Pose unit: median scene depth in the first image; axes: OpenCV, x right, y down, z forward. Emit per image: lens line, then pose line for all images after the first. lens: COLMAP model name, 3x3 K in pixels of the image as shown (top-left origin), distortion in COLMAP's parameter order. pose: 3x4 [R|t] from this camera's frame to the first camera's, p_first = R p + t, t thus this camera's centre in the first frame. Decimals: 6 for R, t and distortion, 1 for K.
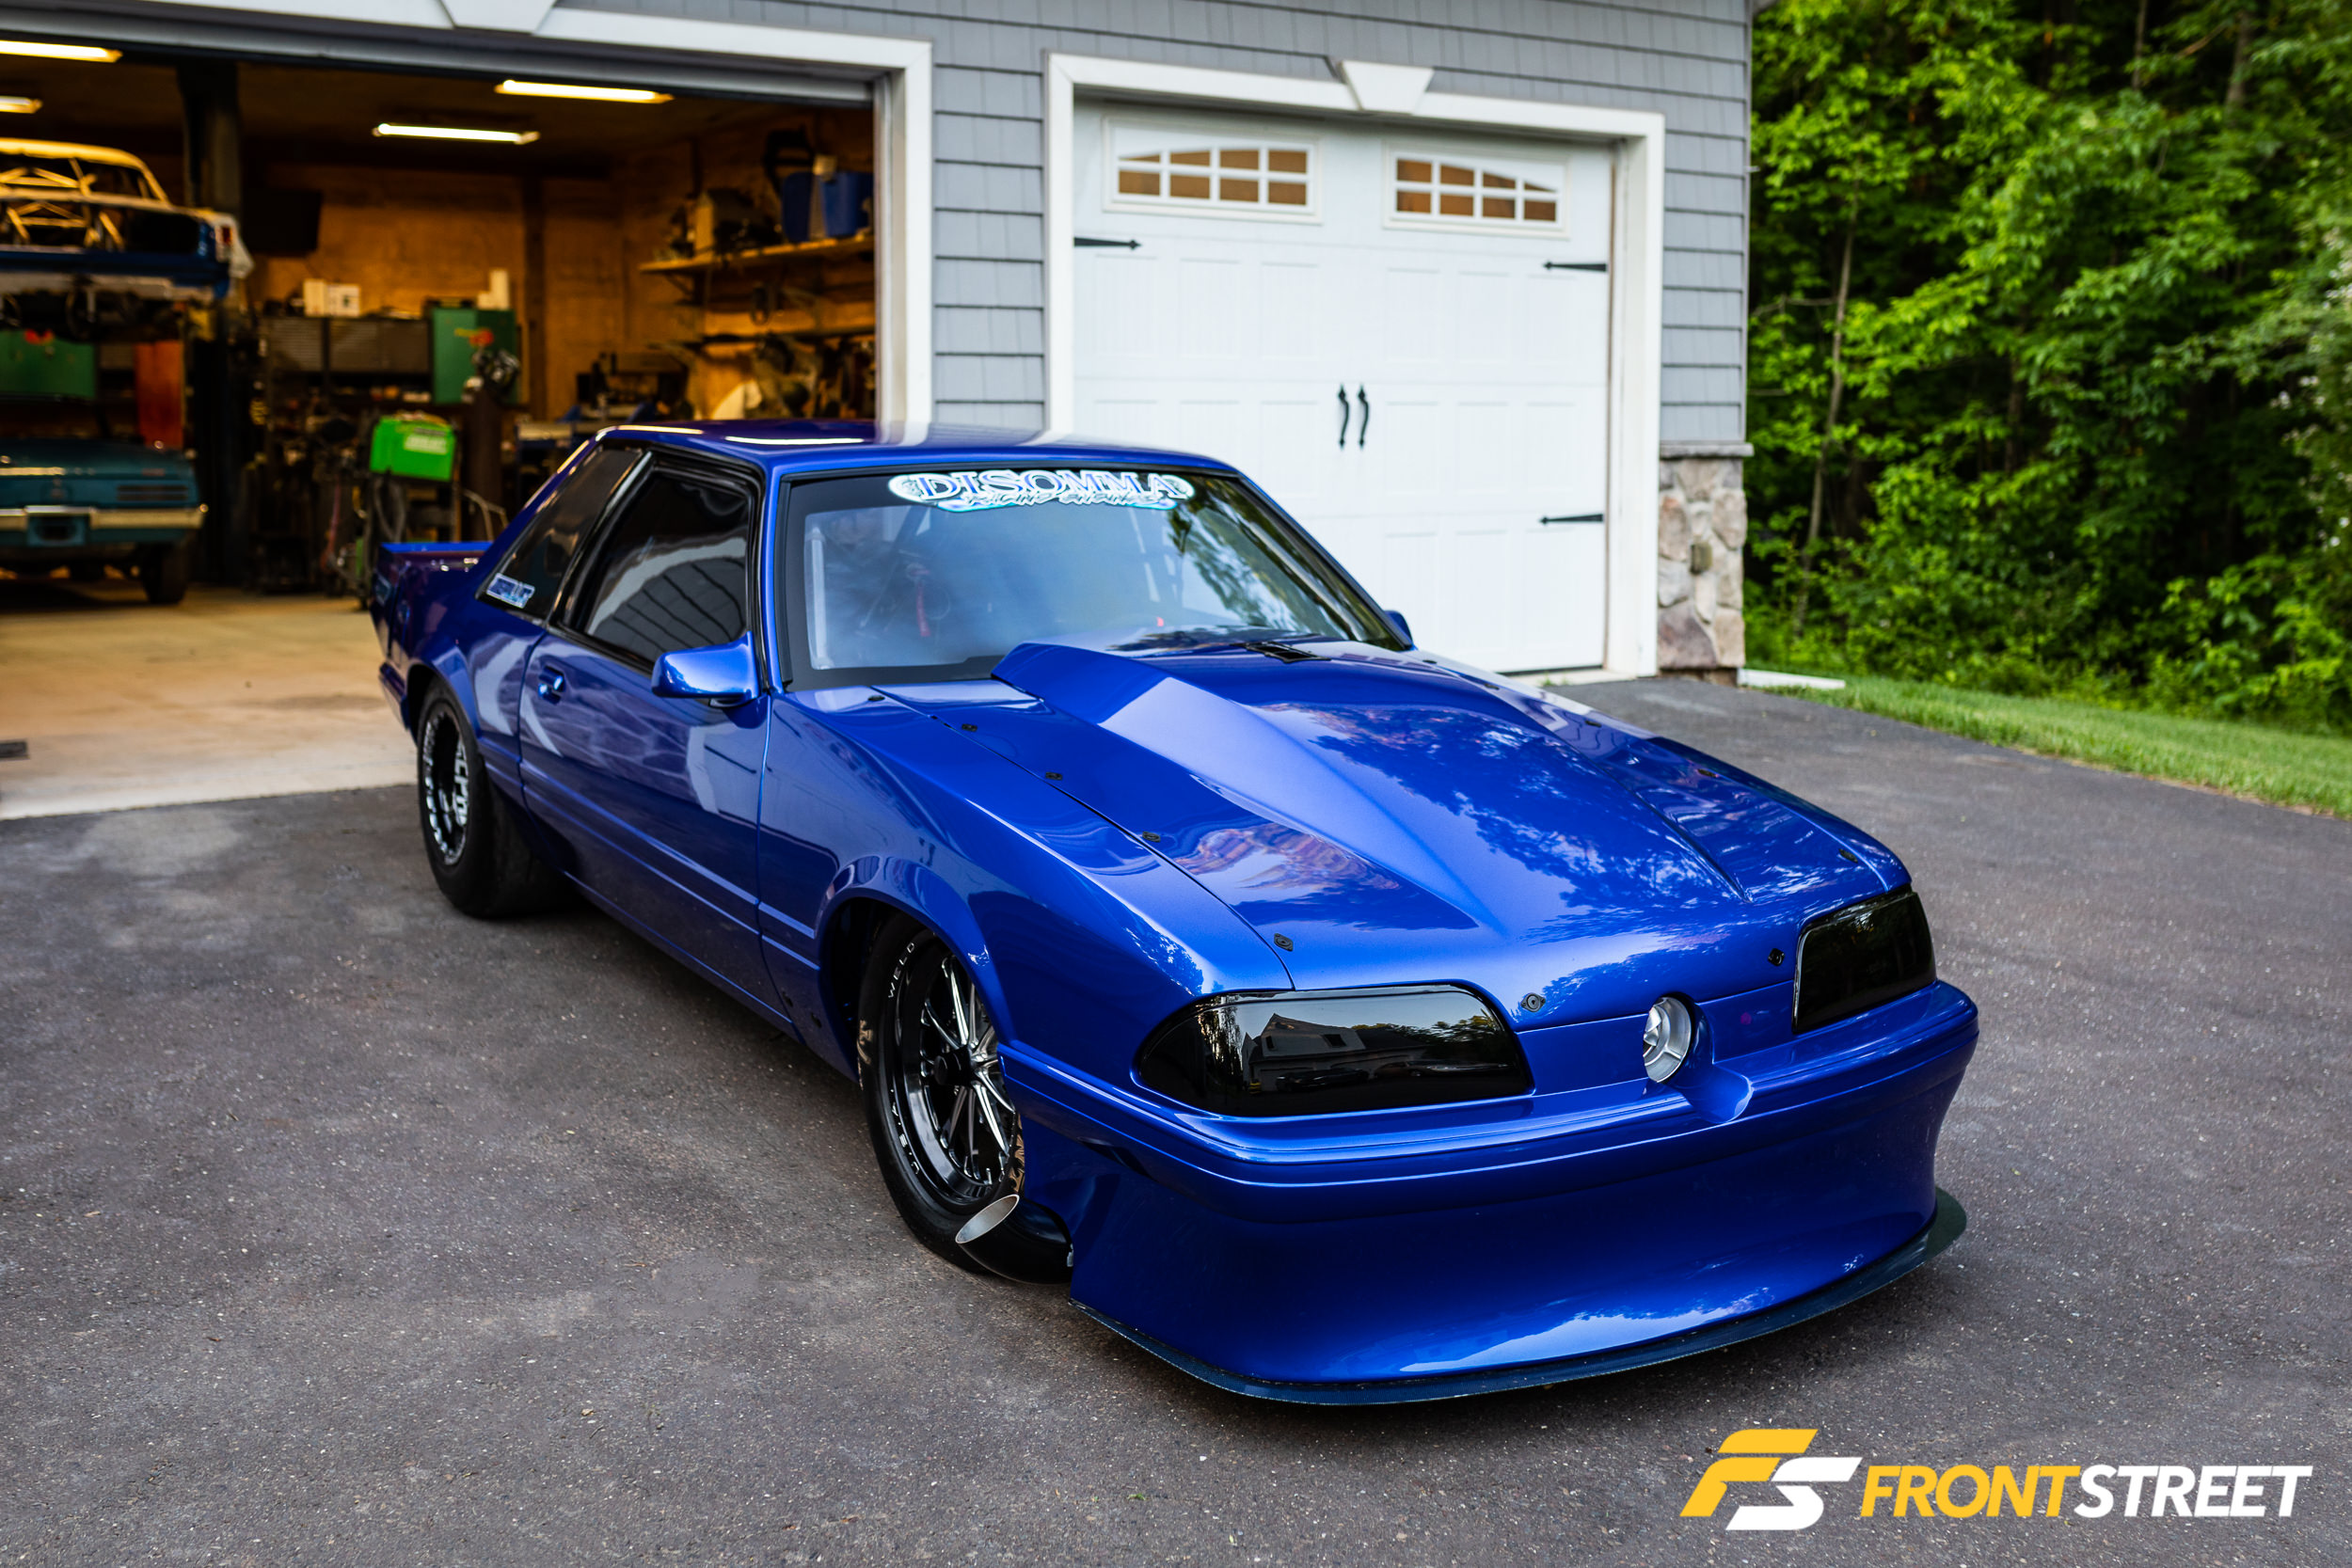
lens RADIAL K [[2444.4, 0, 1256.5], [0, 2444.4, 509.5], [0, 0, 1]] dist [-0.018578, 0.018242]
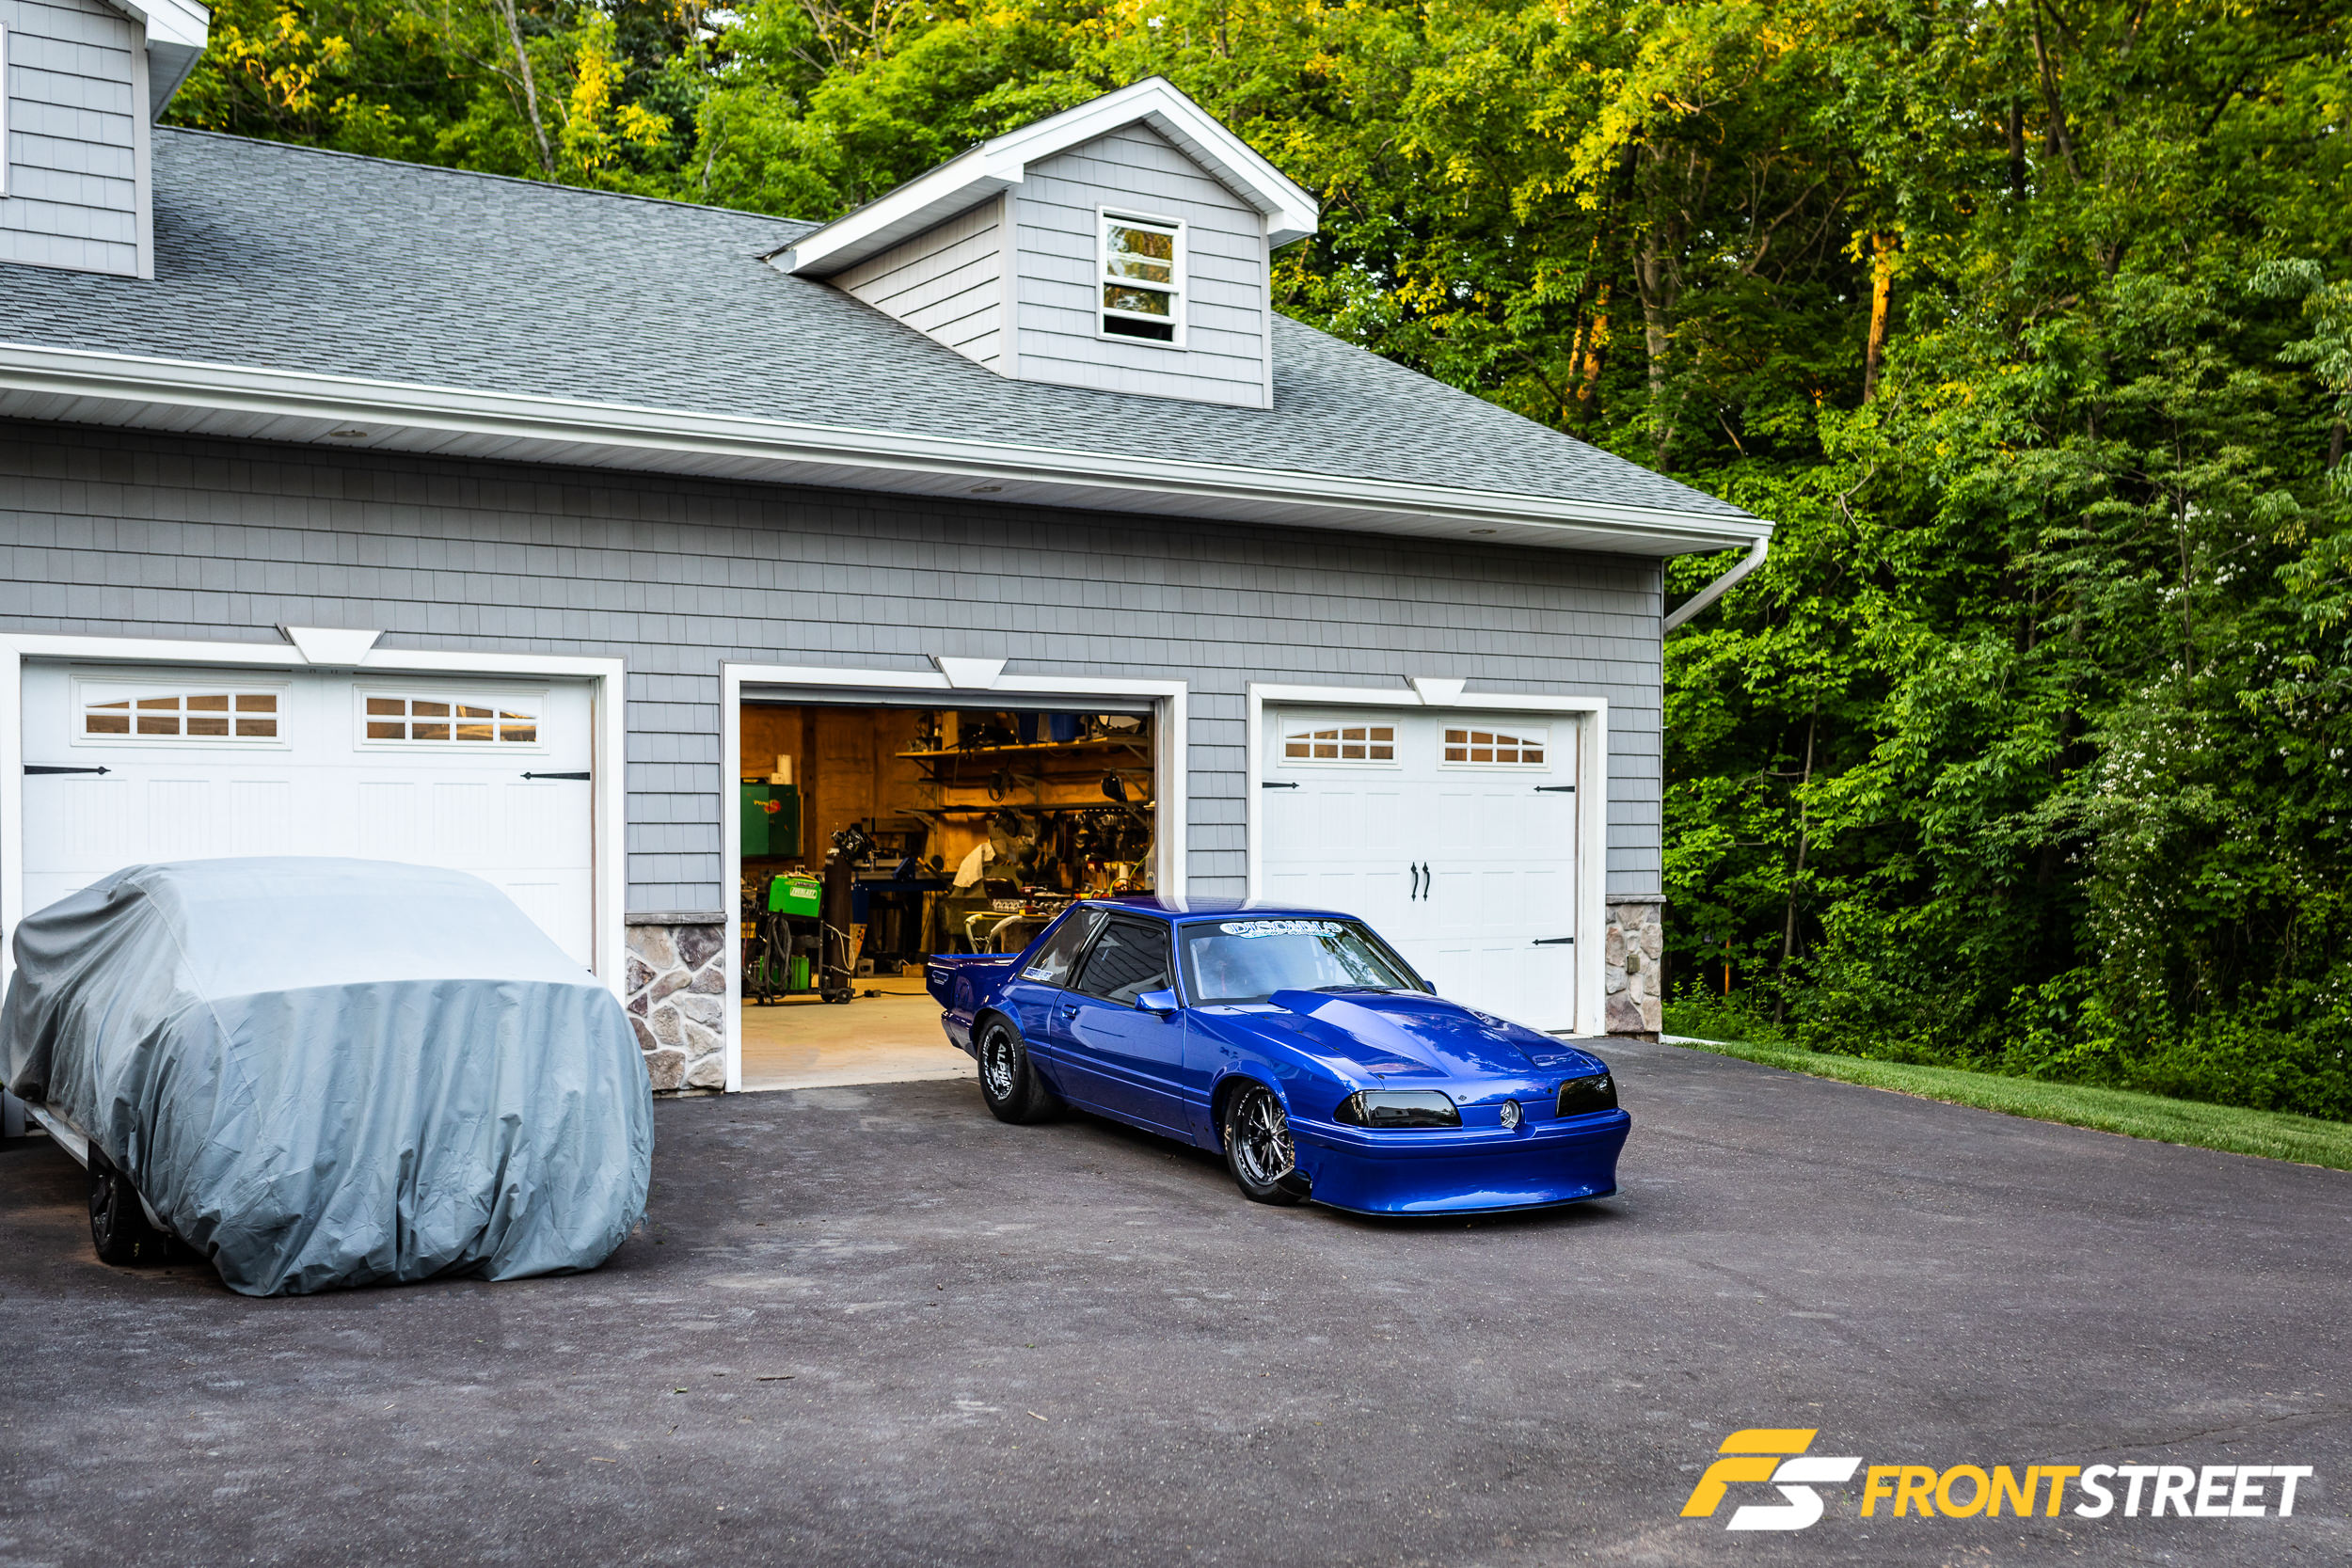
lens RADIAL K [[2509.5, 0, 1357.9], [0, 2509.5, 784.9], [0, 0, 1]] dist [0.011784, 0.000801]
pose [[0.999991, -0.001845, 0.003690, -0.006501], [0.002060, 0.998252, -0.059058, -0.001199], [-0.003575, 0.059065, 0.998248, -0.475845]]
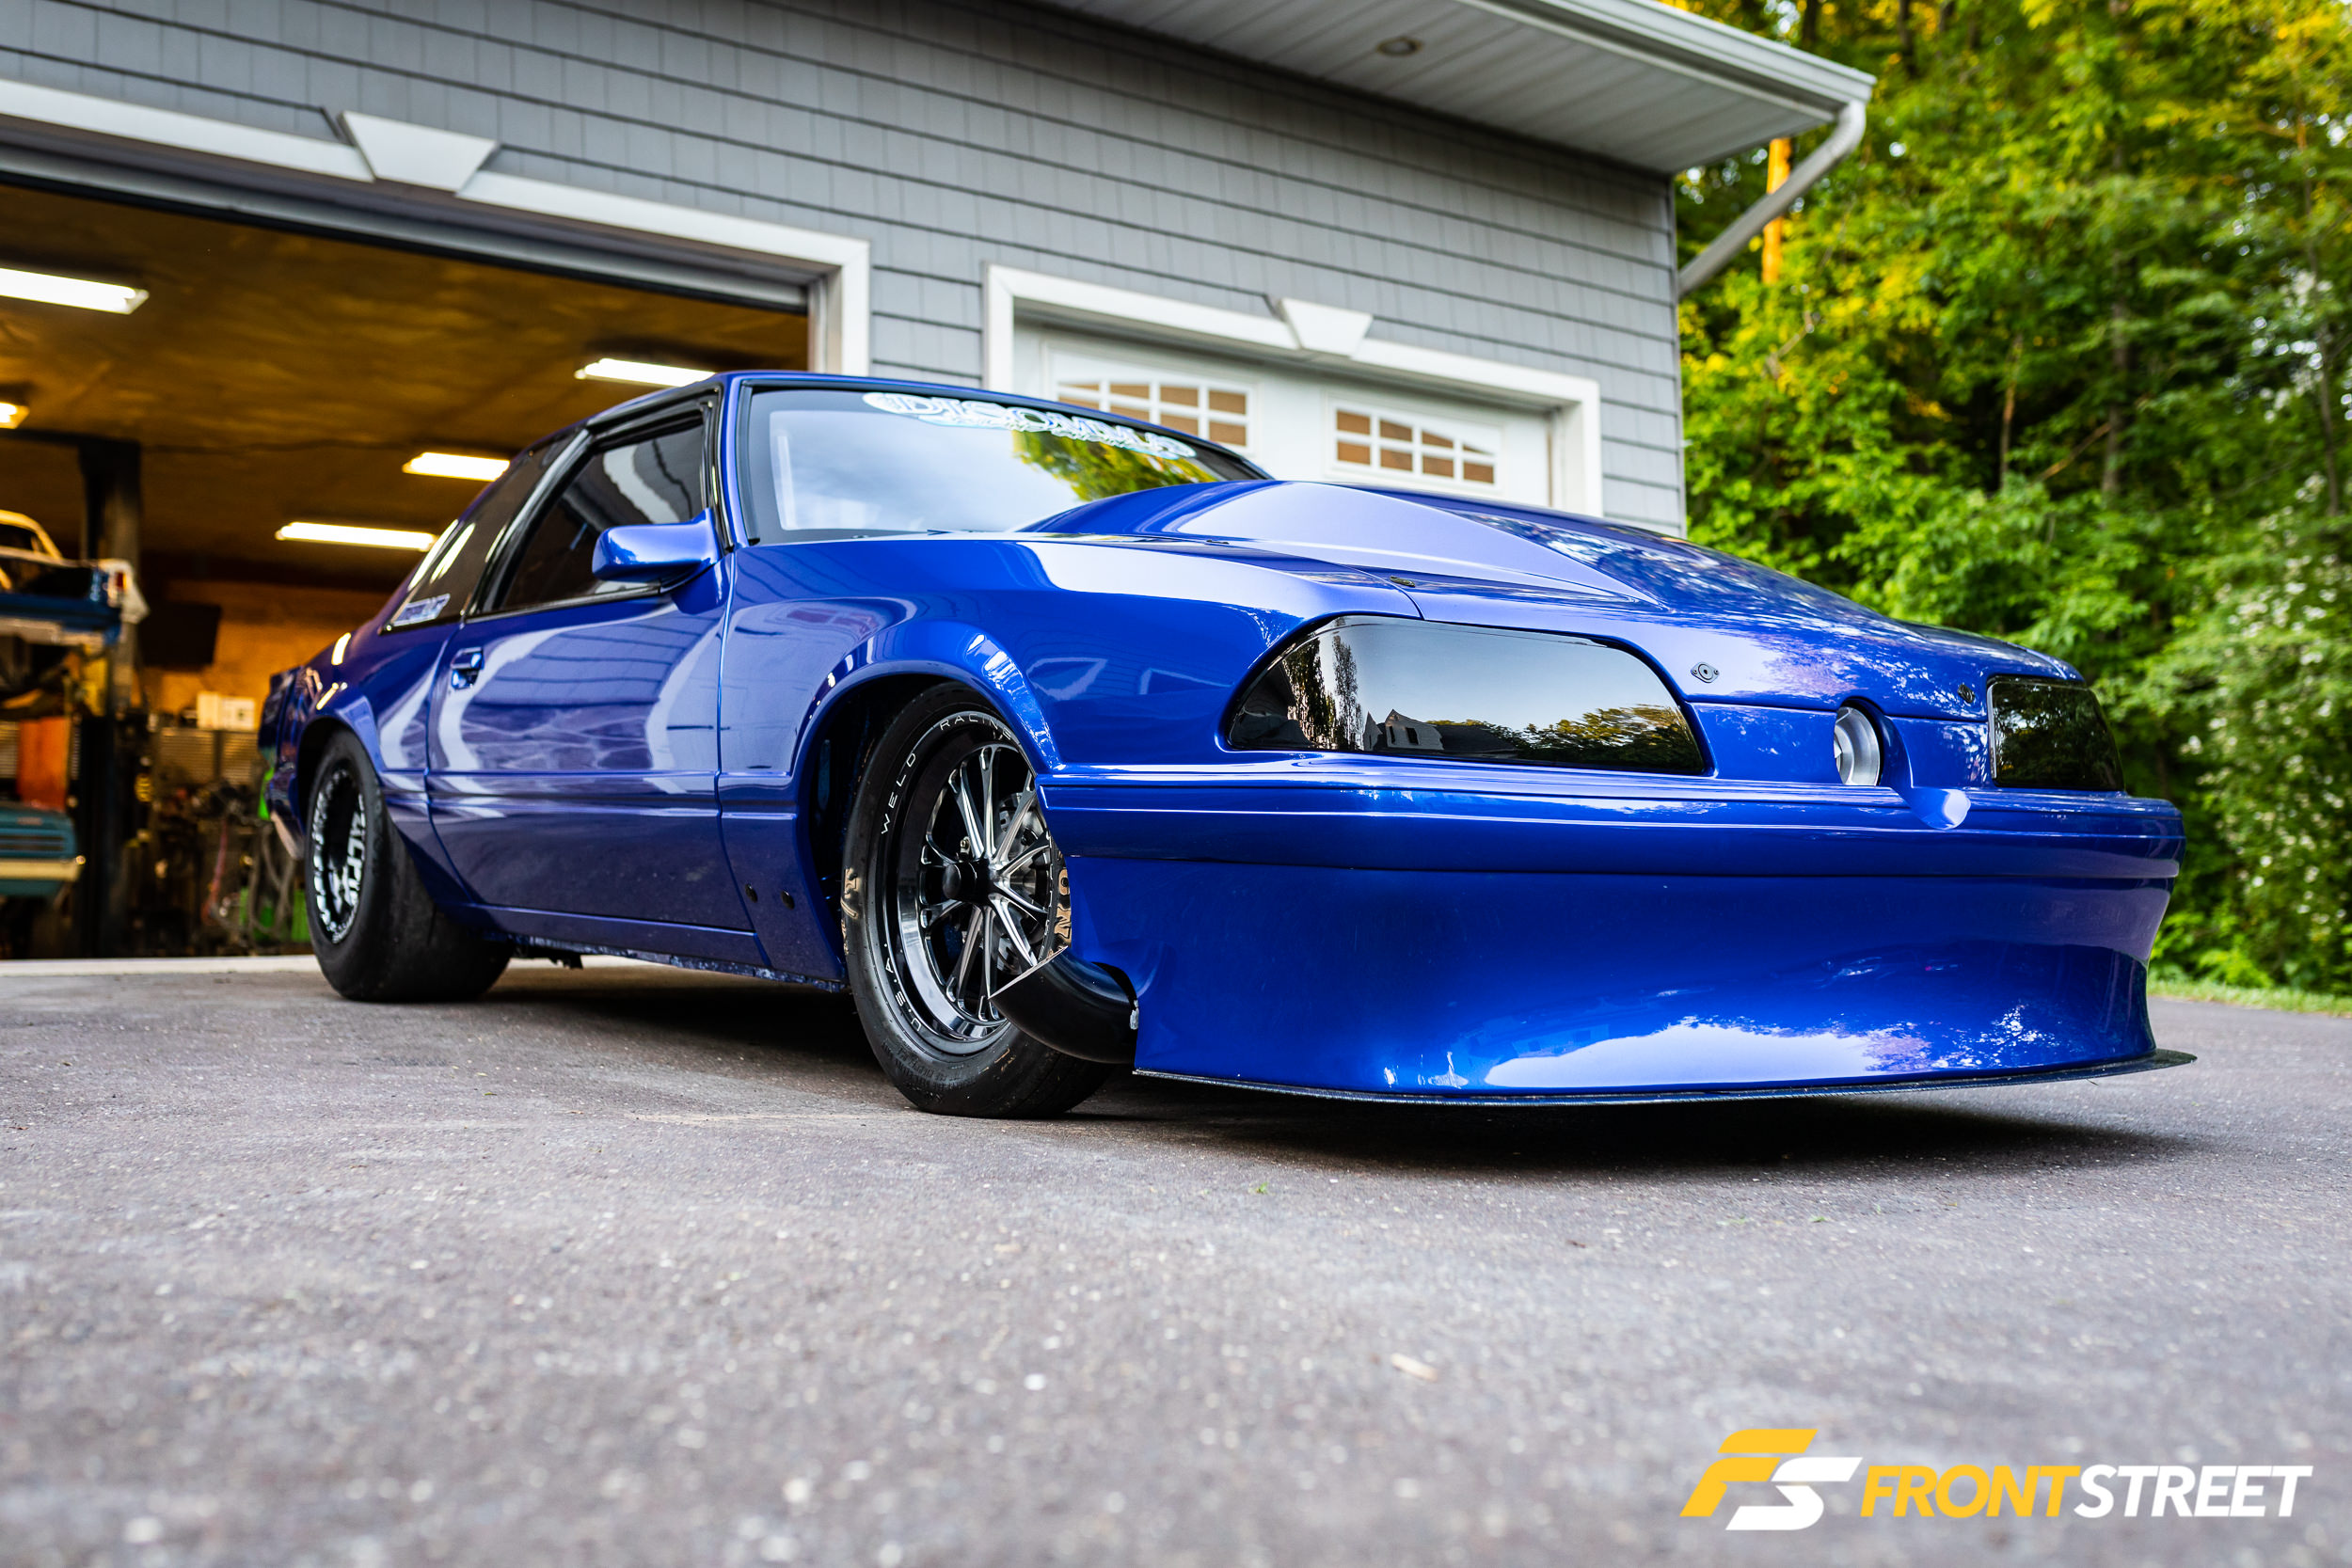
lens RADIAL K [[2358.7, 0, 1233.8], [0, 2358.7, 675.0], [0, 0, 1]] dist [-0.005205, -0.006190]
pose [[0.998975, -0.011772, 0.043699, -0.016950], [0.018472, 0.987543, -0.156261, 0.070466], [-0.041316, 0.156908, 0.986749, 0.051068]]
